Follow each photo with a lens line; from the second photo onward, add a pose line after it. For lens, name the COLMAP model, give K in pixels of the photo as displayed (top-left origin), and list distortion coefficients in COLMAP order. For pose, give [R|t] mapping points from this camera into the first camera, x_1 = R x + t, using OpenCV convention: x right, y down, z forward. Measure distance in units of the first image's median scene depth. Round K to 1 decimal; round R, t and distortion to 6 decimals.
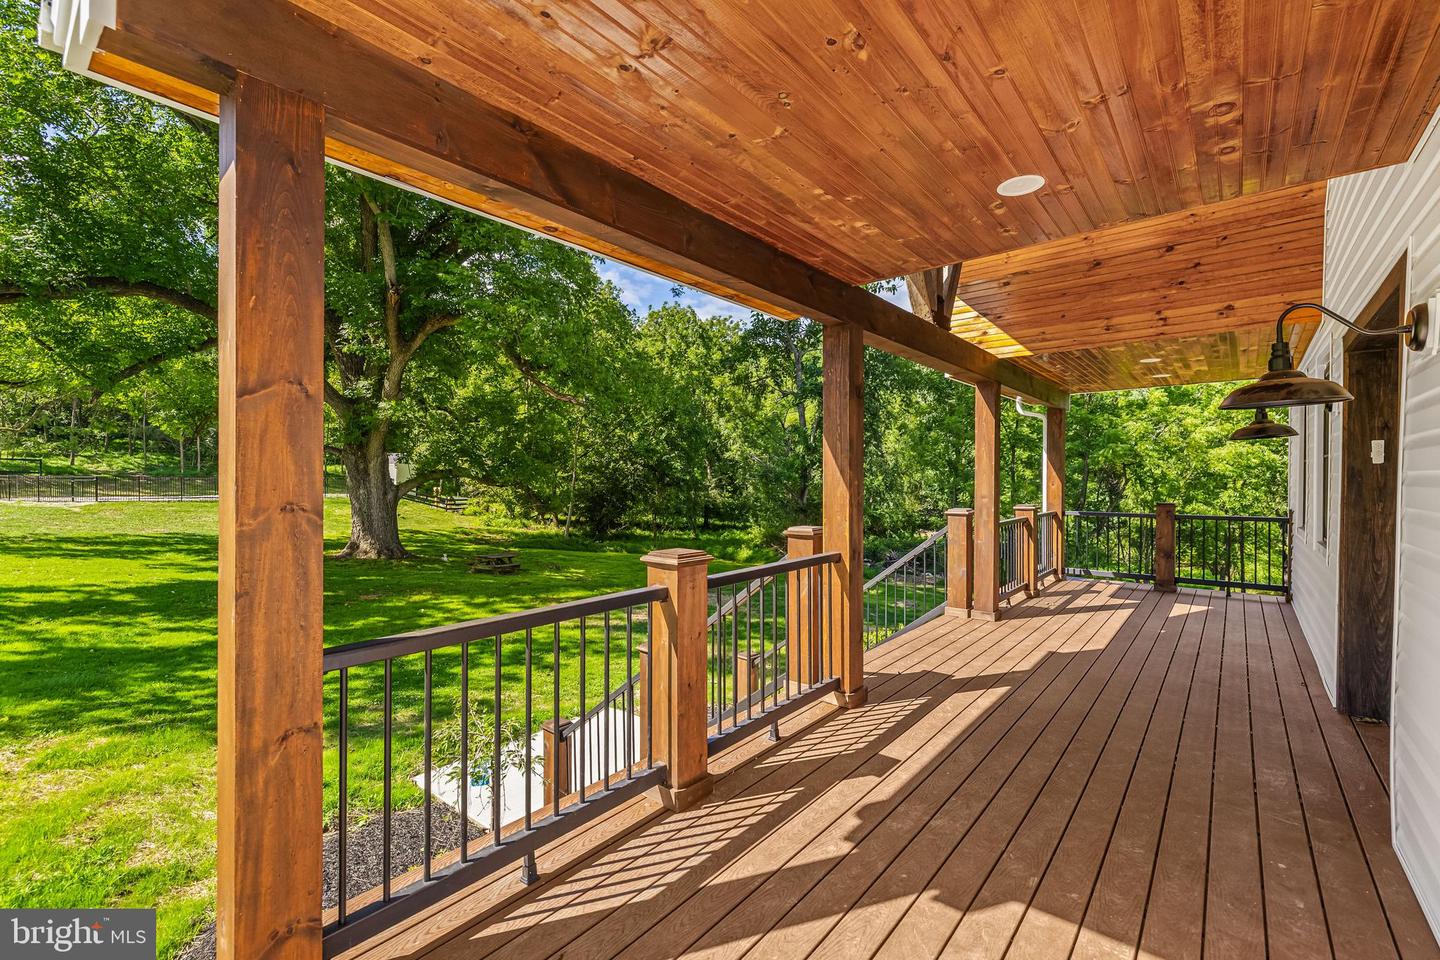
lens RADIAL K [[644.4, 0, 719.6], [0, 644.4, 495.7], [0, 0, 1]] dist [-0.013346, 0.000192]
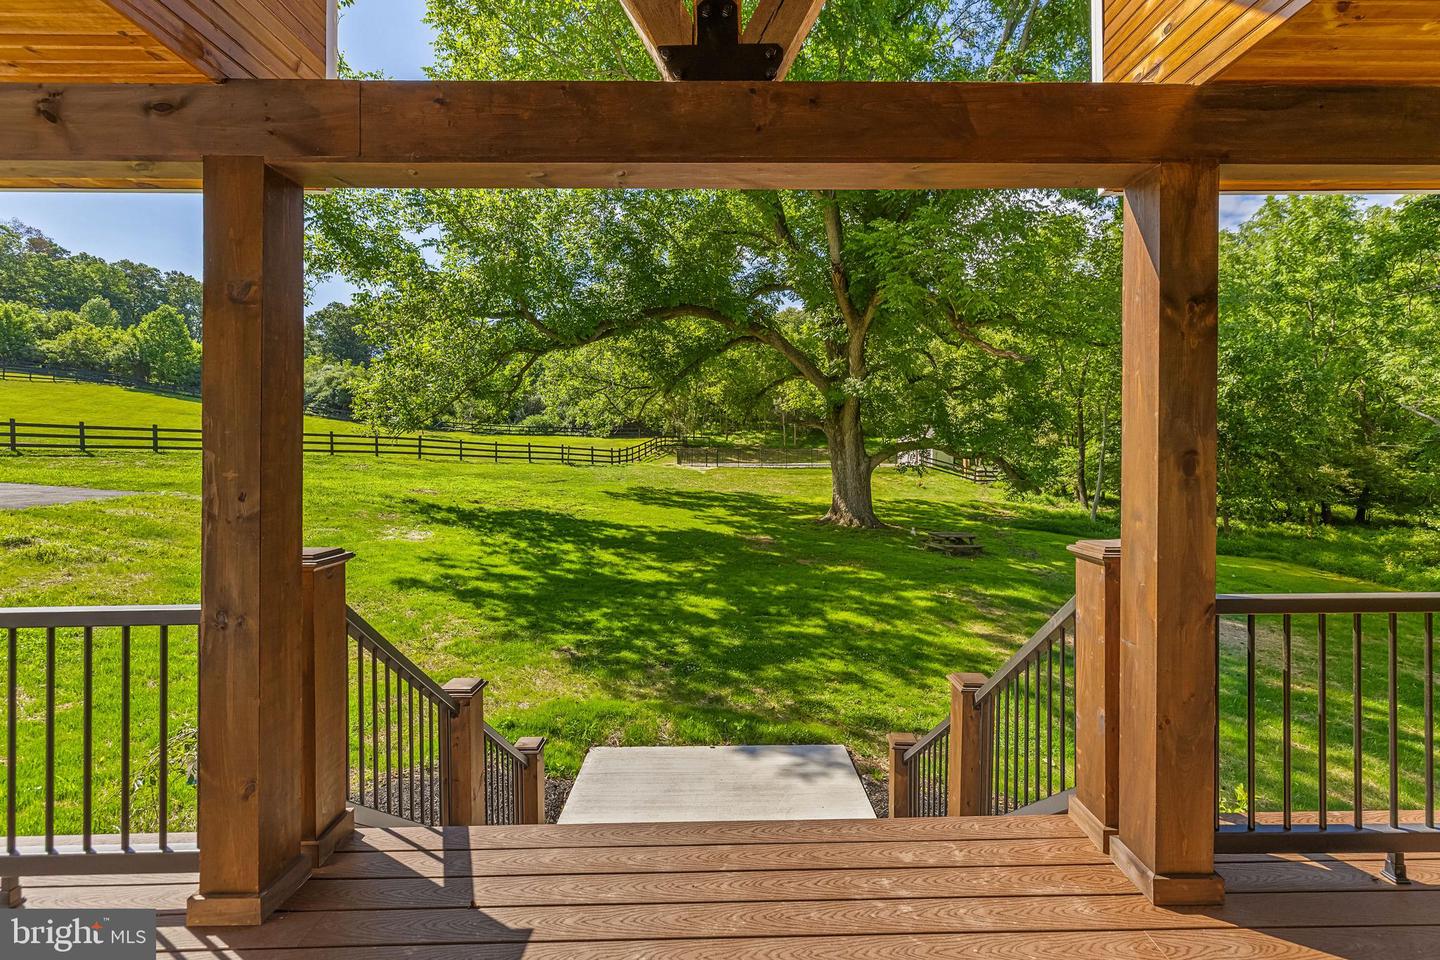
lens RADIAL K [[644.4, 0, 720.1], [0, 644.4, 468.1], [0, 0, 1]] dist [-0.013346, 0.000192]
pose [[0.659393, 0.020795, -0.751511, 0.197937], [-0.018962, 0.999759, 0.011027, -0.008577], [0.751559, 0.006978, 0.659629, 0.232393]]
